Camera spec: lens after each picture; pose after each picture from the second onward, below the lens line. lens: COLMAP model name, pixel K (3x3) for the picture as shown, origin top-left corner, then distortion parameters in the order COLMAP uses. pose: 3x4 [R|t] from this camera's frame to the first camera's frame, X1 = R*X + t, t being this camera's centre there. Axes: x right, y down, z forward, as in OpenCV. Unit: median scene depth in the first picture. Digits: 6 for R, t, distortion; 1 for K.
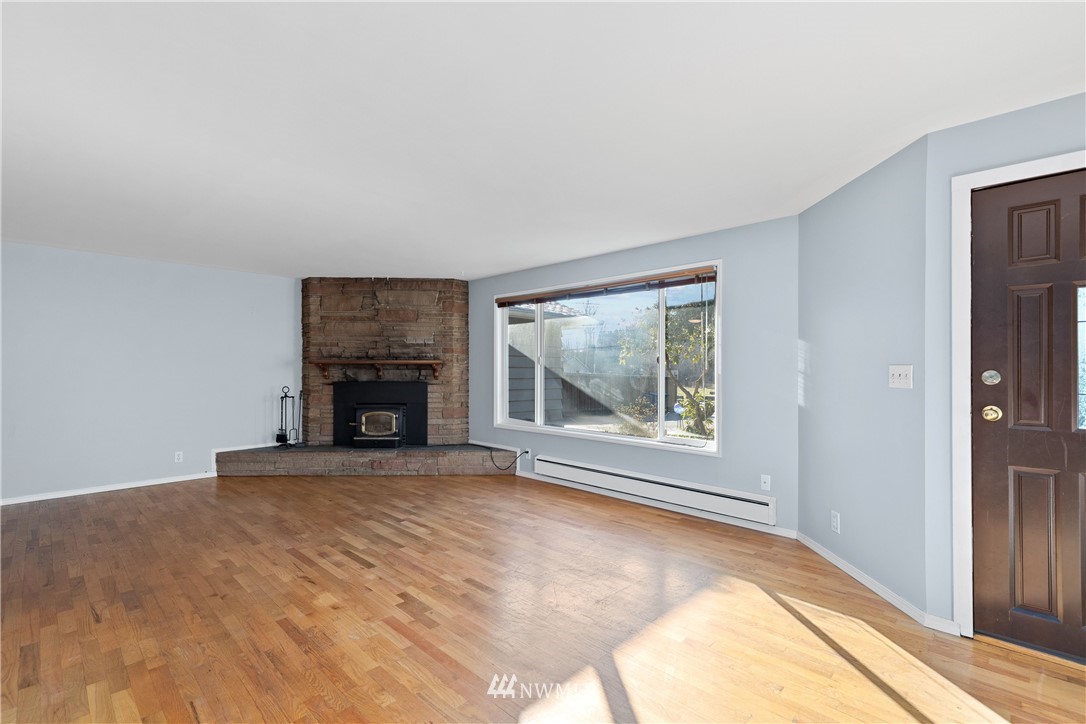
lens RADIAL K [[486.5, 0, 544.3], [0, 486.5, 367.5], [0, 0, 1]] dist [-0.003427, -0.000803]
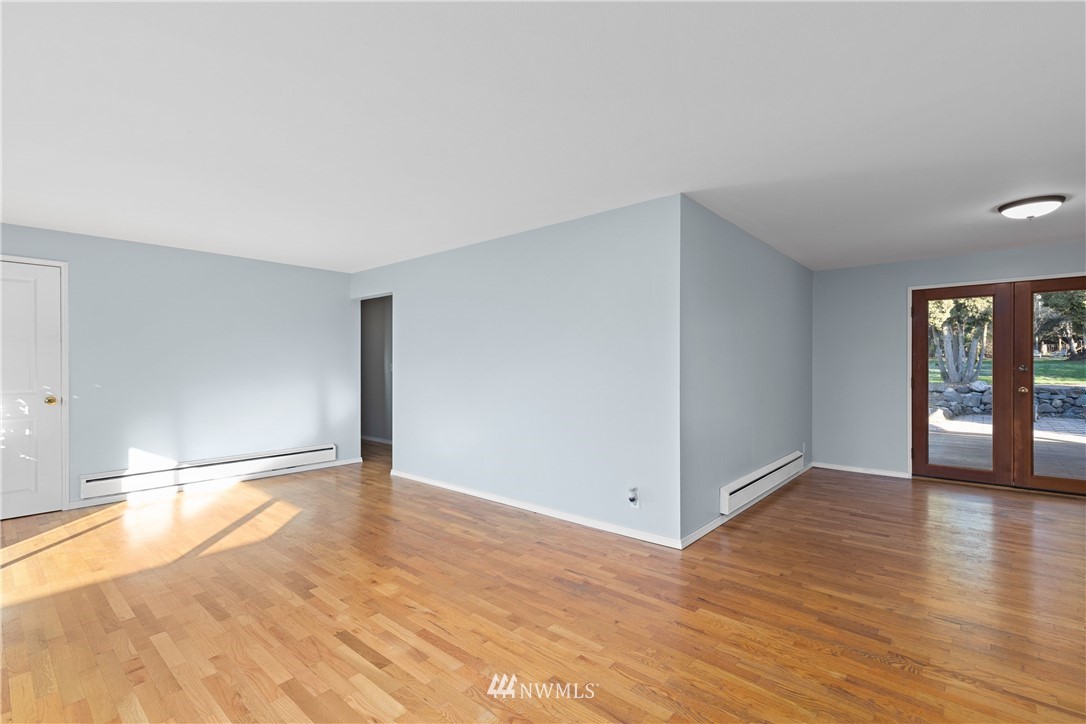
lens RADIAL K [[490.4, 0, 552.8], [0, 490.4, 369.4], [0, 0, 1]] dist [0.001735, 0.000313]
pose [[-0.998015, 0.000666, -0.062975, -0.318118], [0.000552, 0.999998, 0.001828, 0.003683], [0.062976, 0.001790, -0.998013, 0.889954]]
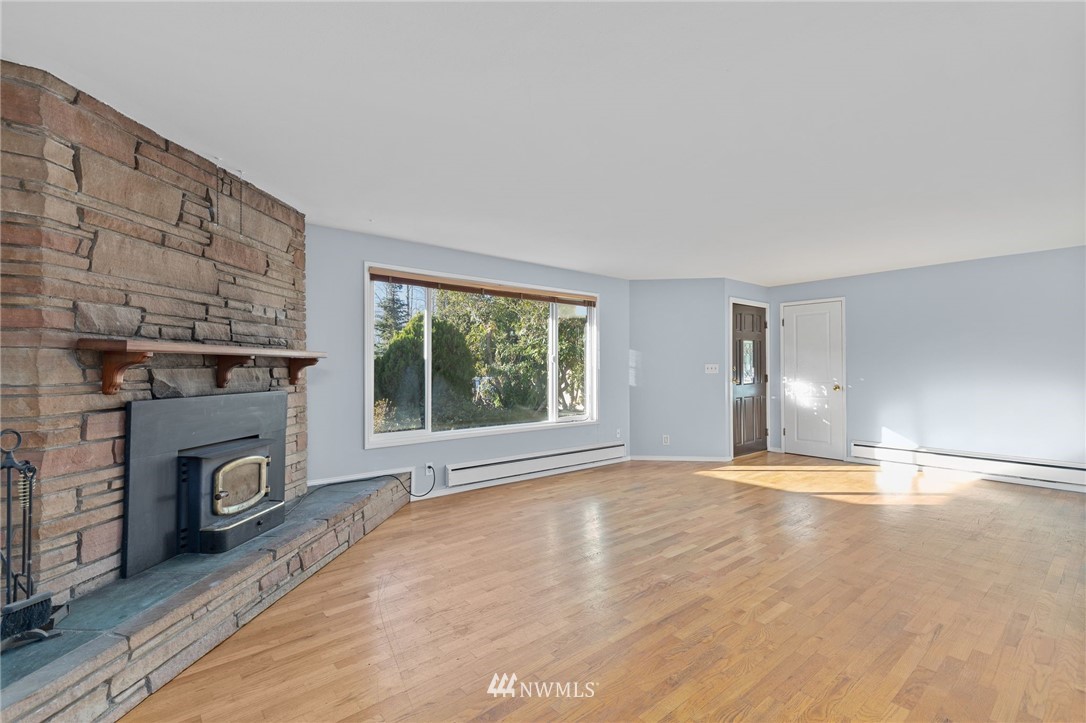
lens RADIAL K [[490.4, 0, 553.2], [0, 490.4, 358.7], [0, 0, 1]] dist [0.001735, 0.000313]
pose [[0.096746, 0.012666, 0.995228, -0.786740], [-0.003358, 0.999917, -0.012399, 0.000683], [-0.995303, -0.002143, 0.096781, 0.665536]]
